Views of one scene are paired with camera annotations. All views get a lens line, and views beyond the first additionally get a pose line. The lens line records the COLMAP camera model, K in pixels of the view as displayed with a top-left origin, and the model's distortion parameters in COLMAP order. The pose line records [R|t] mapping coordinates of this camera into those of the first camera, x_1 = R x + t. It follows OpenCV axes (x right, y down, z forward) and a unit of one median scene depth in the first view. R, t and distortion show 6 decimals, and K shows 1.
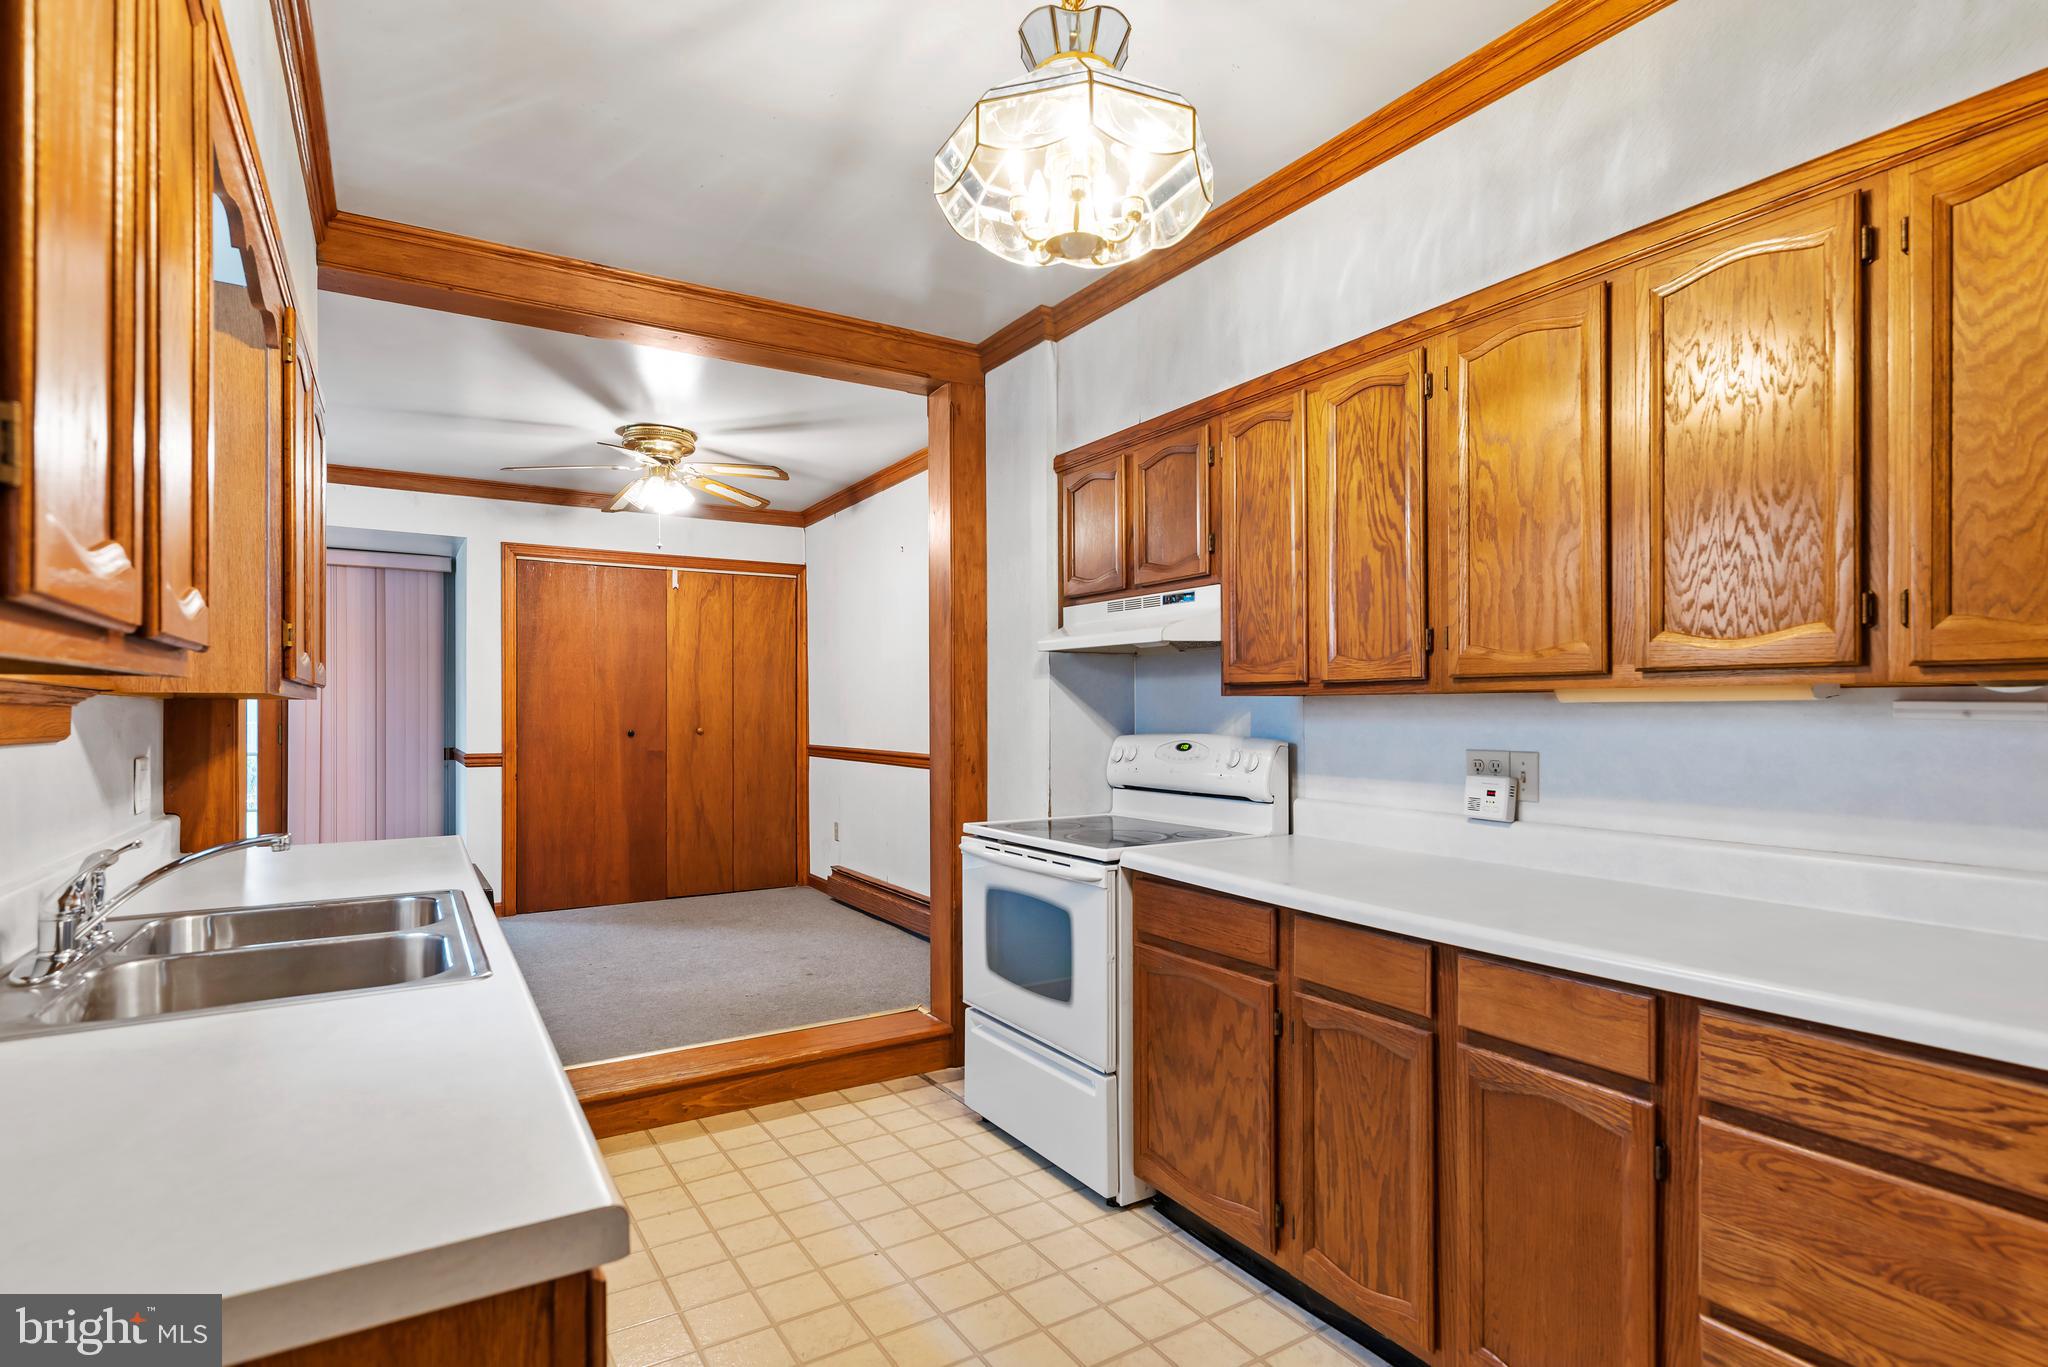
lens RADIAL K [[1004.2, 0, 1026.0], [0, 1004.2, 709.7], [0, 0, 1]] dist [0.000531, -0.000763]
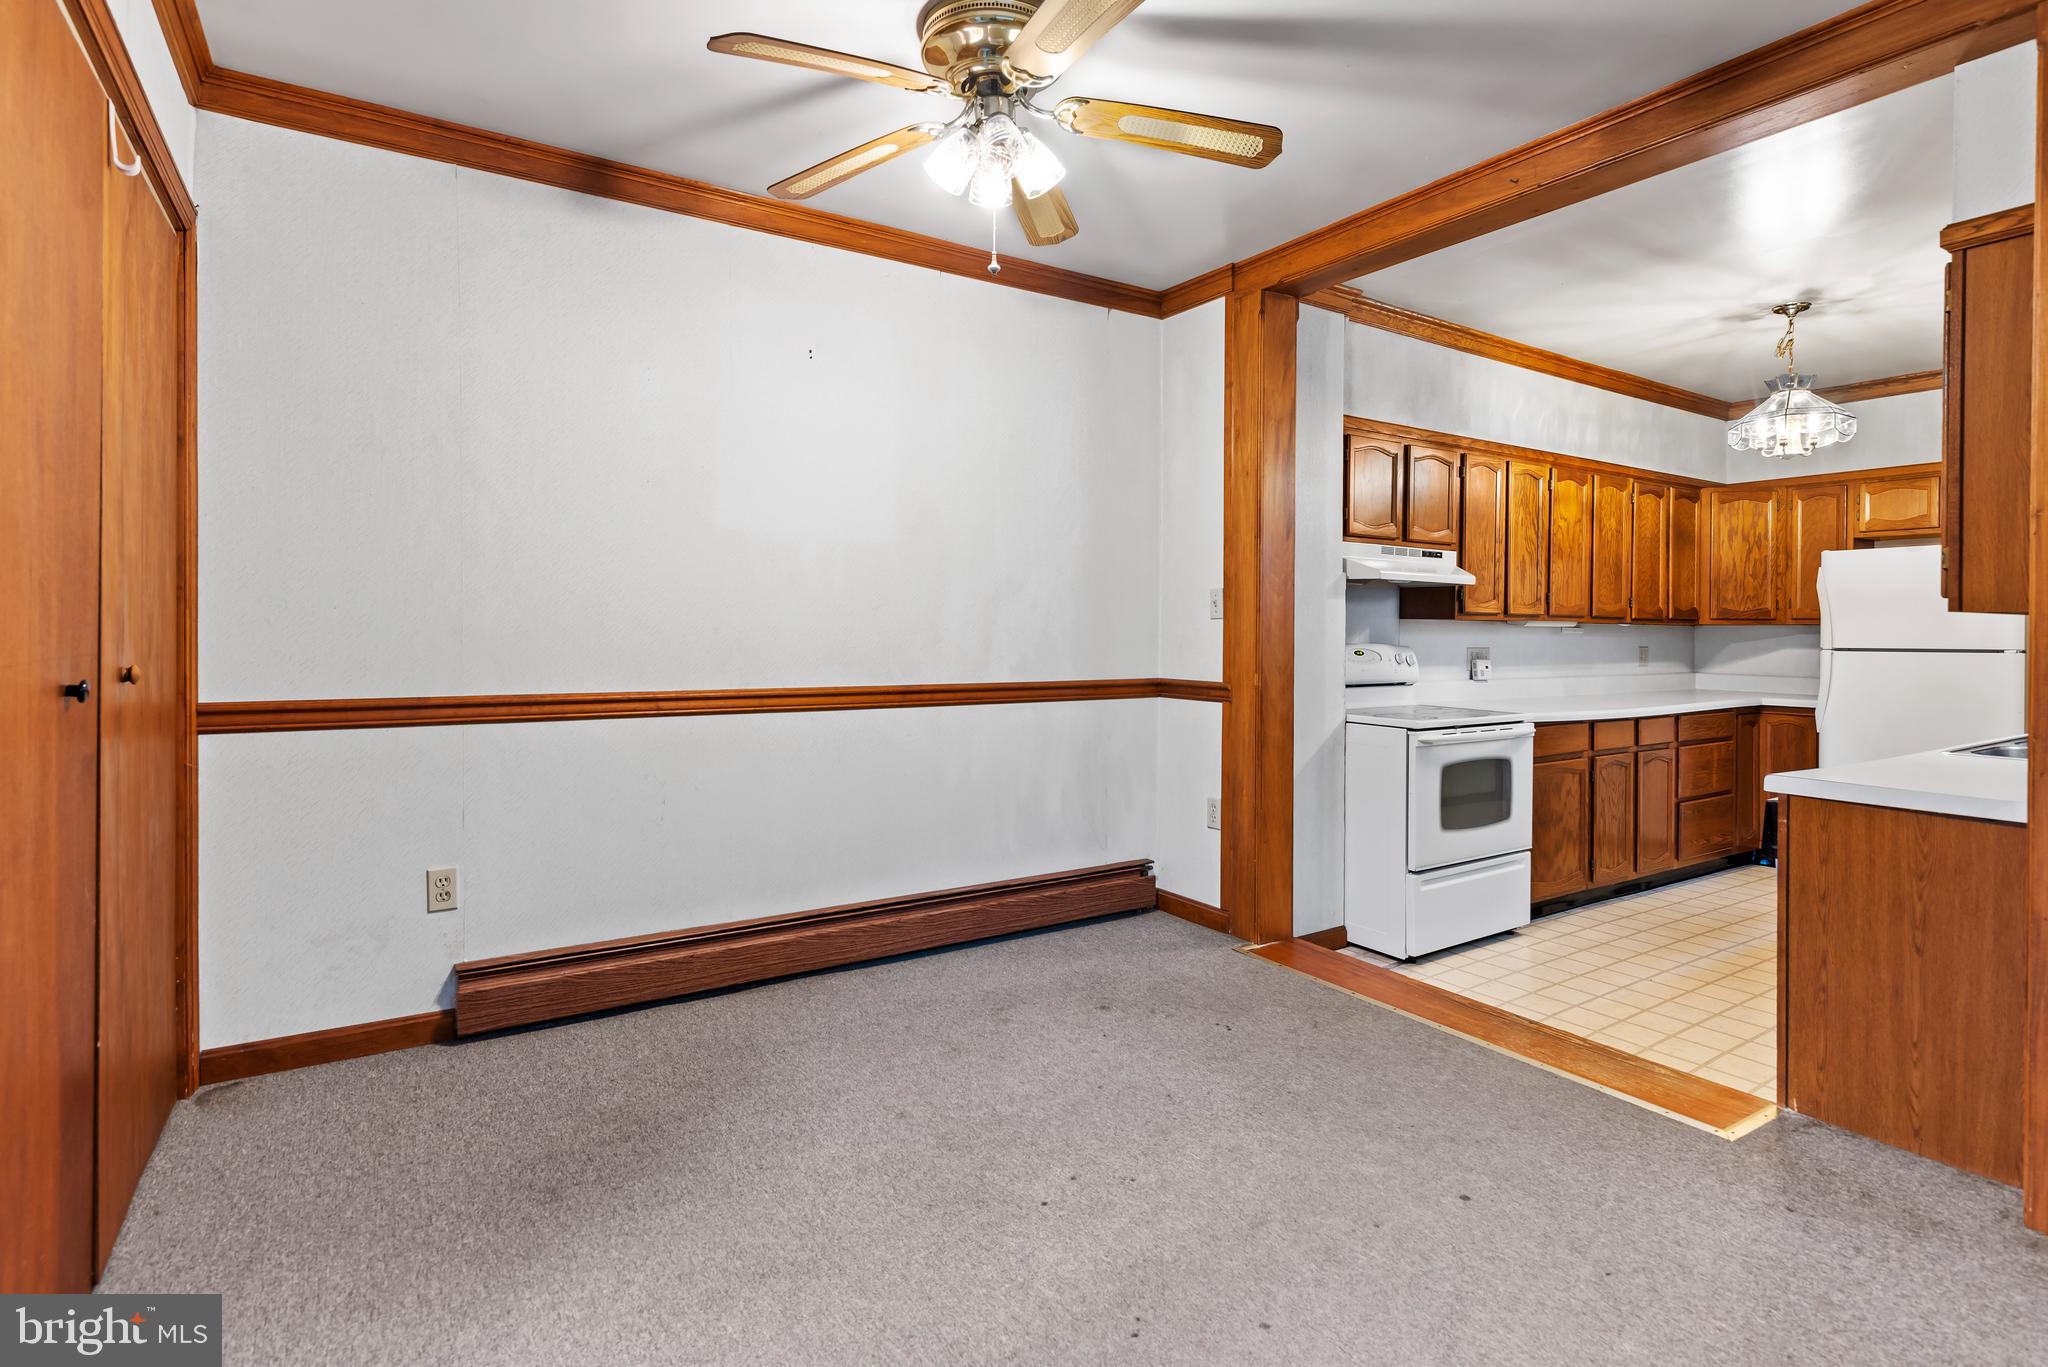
lens RADIAL K [[1020.6, 0, 1050.1], [0, 1020.6, 636.2], [0, 0, 1]] dist [0.000759, -0.000310]
pose [[-0.023070, -0.006826, 0.999711, -1.077670], [-0.010969, 0.999918, 0.006574, 0.007795], [-0.999674, -0.010814, -0.023143, 1.251220]]
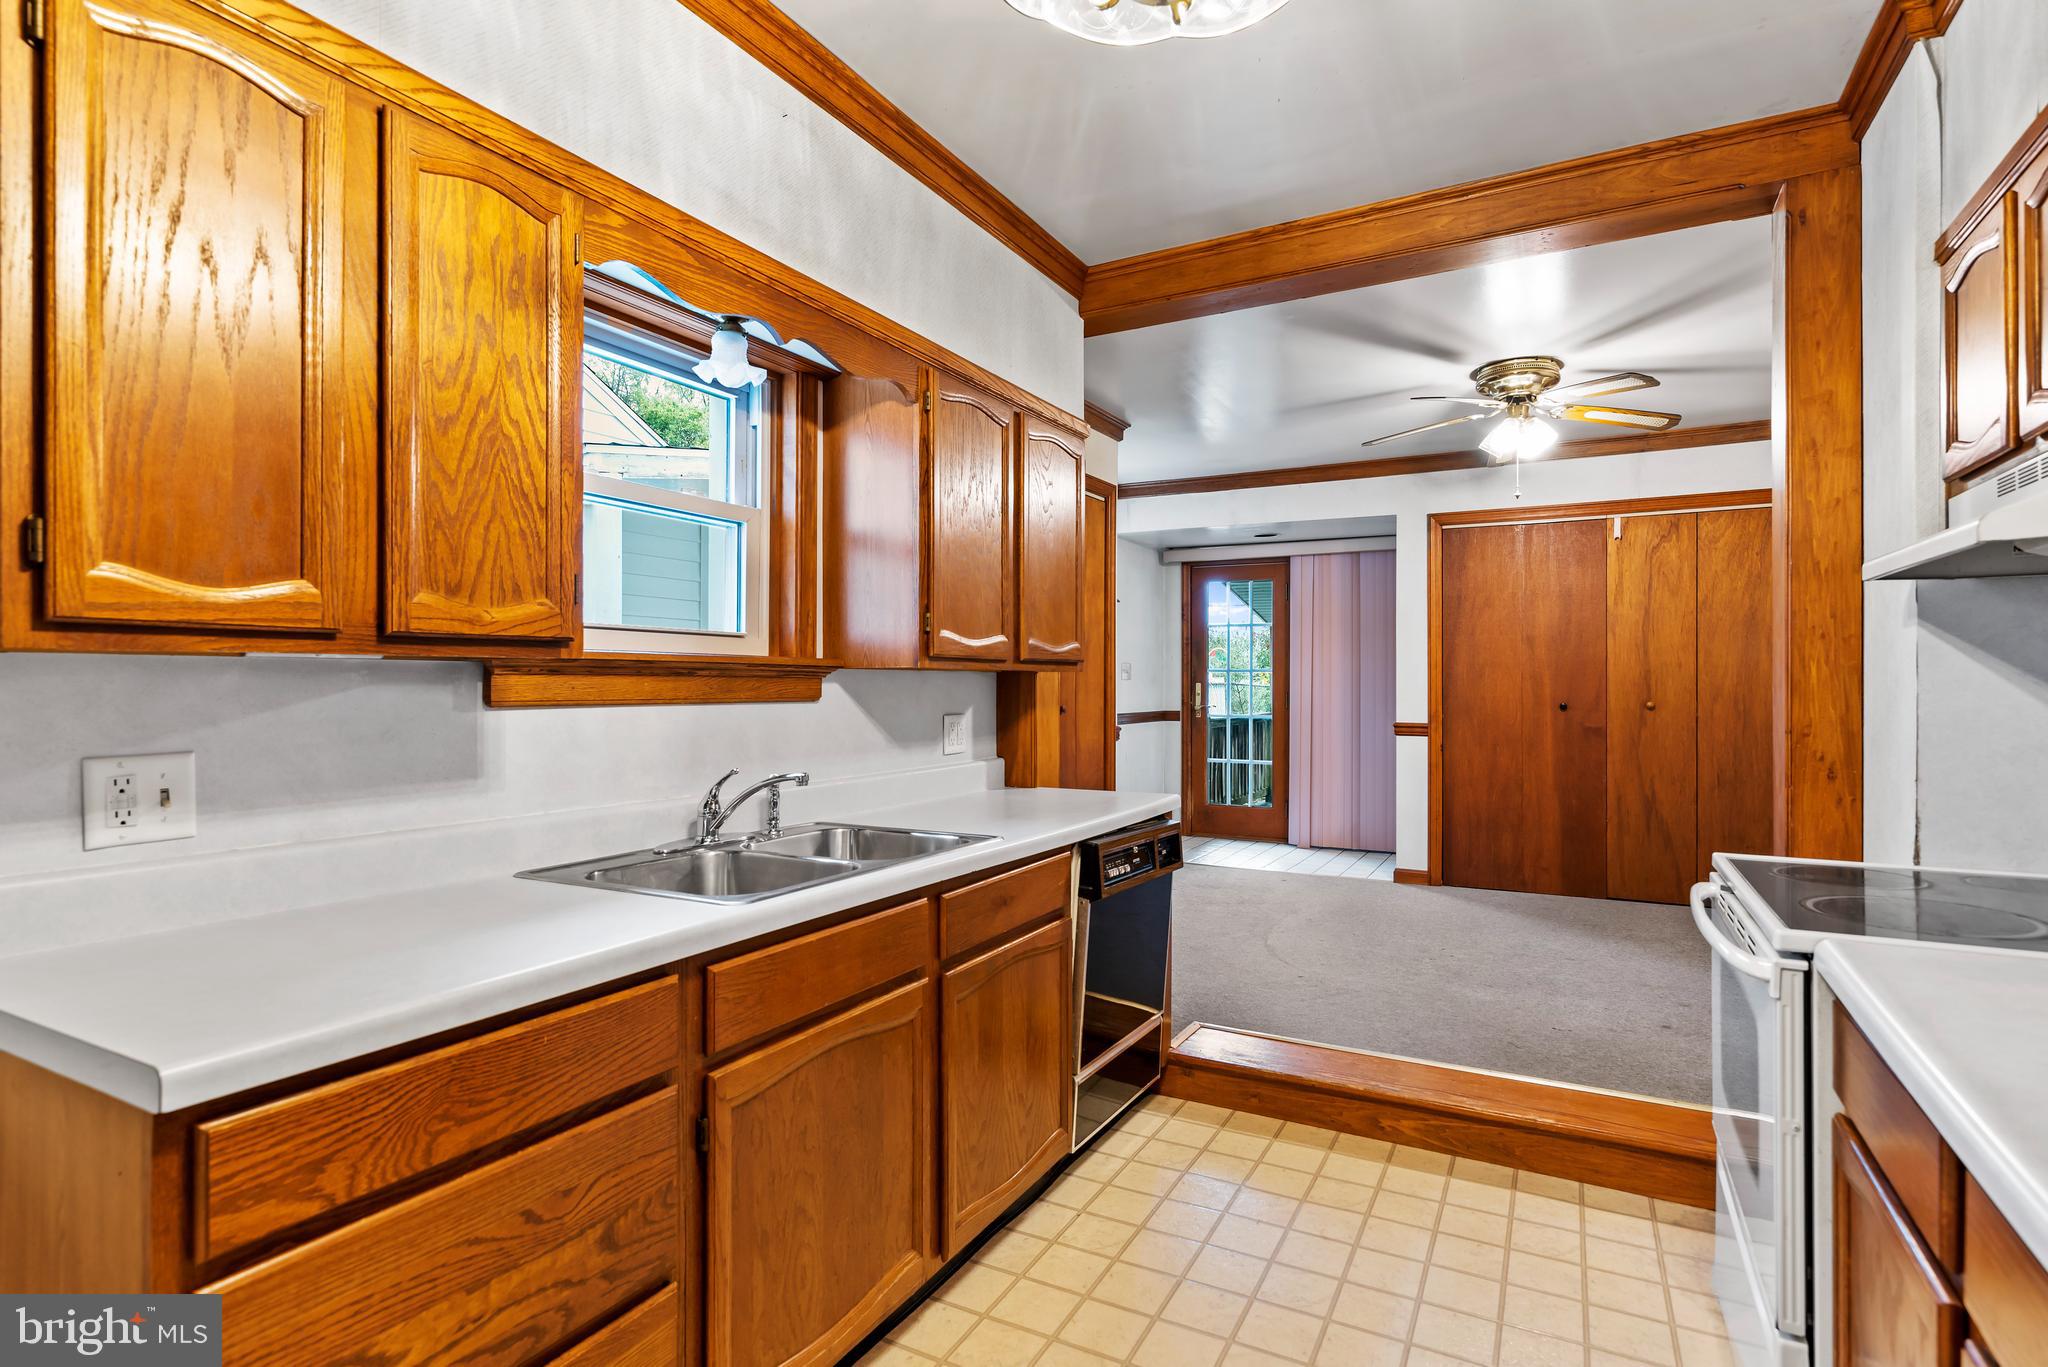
lens RADIAL K [[1005.4, 0, 1069.2], [0, 1005.4, 683.2], [0, 0, 1]] dist [-0.001004, -0.000425]
pose [[0.510764, 0.001869, -0.859719, 0.246682], [0.001028, 0.999996, 0.002784, -0.000360], [0.859720, -0.002306, 0.510760, 0.260230]]
